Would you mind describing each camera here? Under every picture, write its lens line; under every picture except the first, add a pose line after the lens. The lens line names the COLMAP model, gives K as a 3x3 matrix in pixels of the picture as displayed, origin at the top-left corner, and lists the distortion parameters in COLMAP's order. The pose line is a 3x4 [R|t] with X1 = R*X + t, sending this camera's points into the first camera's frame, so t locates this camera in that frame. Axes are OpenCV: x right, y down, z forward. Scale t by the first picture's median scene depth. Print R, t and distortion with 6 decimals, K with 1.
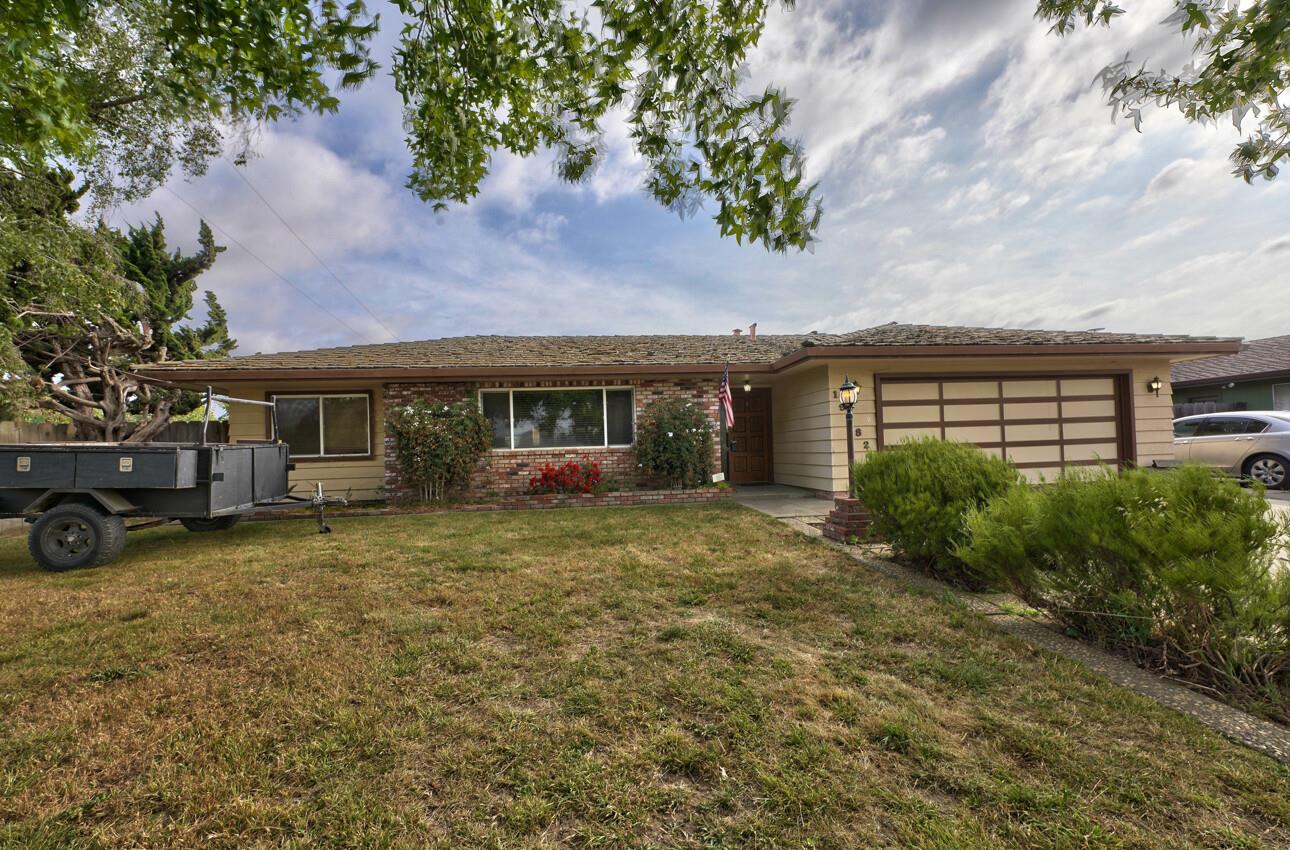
lens RADIAL K [[555.4, 0, 645.0], [0, 555.4, 425.0], [0, 0, 1]] dist [0.002222, 0.000132]
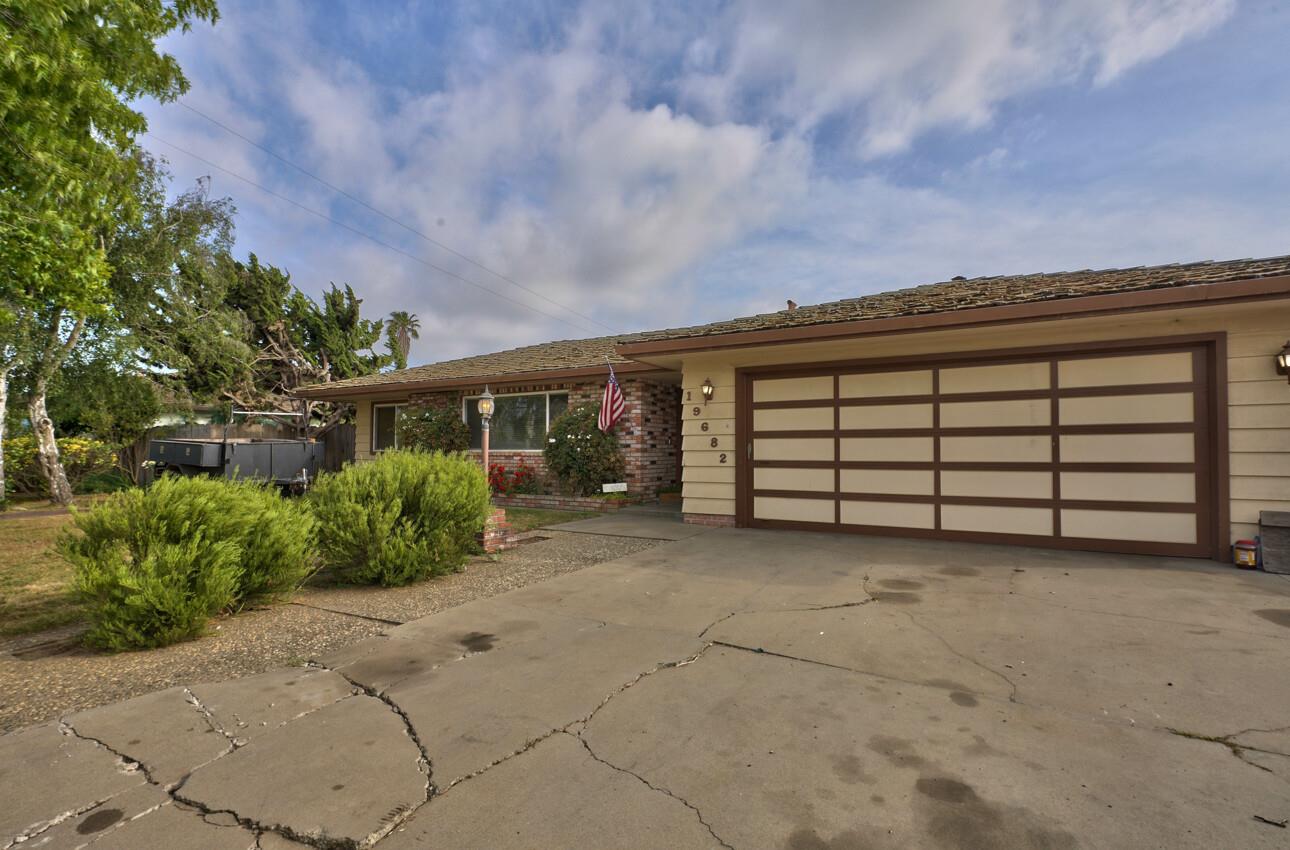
lens RADIAL K [[650.3, 0, 645.0], [0, 650.3, 425.0], [0, 0, 1]] dist [0.014540, -0.000031]
pose [[0.776964, 0.006713, -0.629510, 0.836945], [0.003215, 0.999888, 0.014631, -0.024434], [0.629537, -0.013391, 0.776855, 0.188814]]
